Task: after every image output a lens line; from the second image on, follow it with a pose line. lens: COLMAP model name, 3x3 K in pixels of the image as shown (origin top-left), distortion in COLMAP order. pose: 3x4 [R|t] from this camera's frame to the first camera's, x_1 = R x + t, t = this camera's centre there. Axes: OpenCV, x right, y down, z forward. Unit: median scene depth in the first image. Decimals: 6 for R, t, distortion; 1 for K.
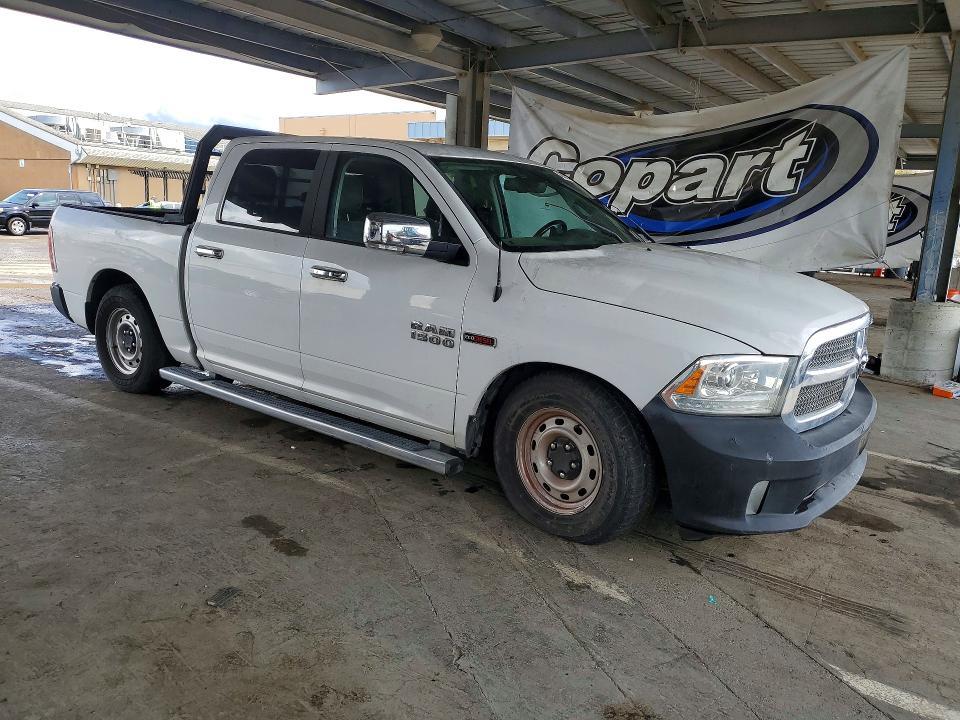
lens RADIAL K [[750.6, 0, 483.6], [0, 750.6, 352.5], [0, 0, 1]] dist [0.015116, 0.001046]
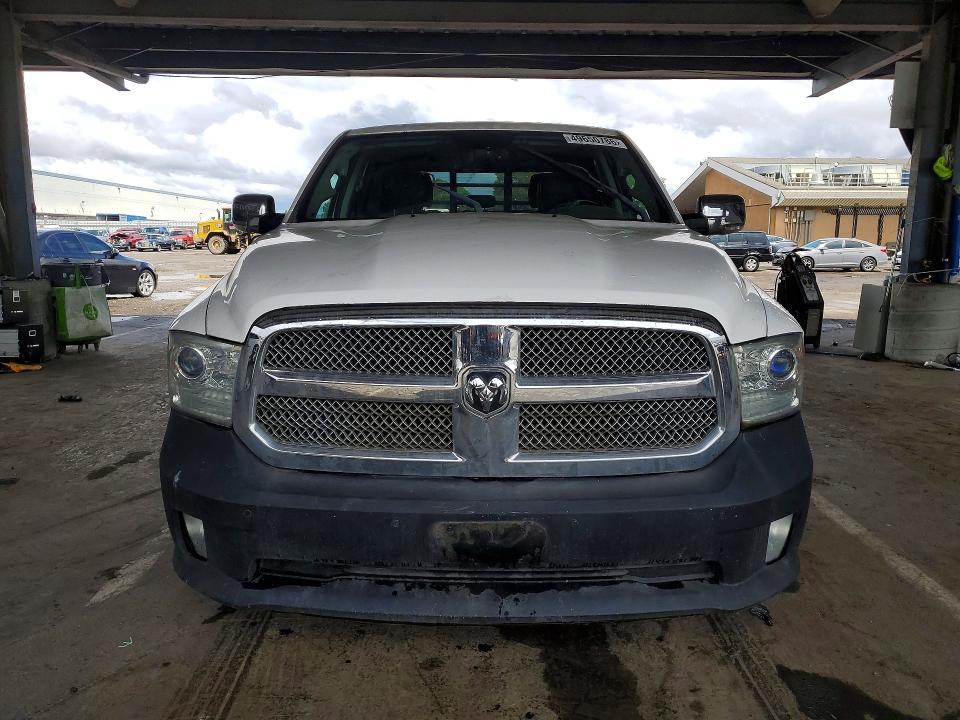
lens RADIAL K [[750.6, 0, 475.0], [0, 750.6, 357.1], [0, 0, 1]] dist [0.015116, 0.001046]
pose [[0.578955, 0.087020, -0.810702, 0.089908], [-0.129919, 0.991431, 0.013639, -0.001812], [0.804942, 0.097430, 0.585300, 0.064249]]
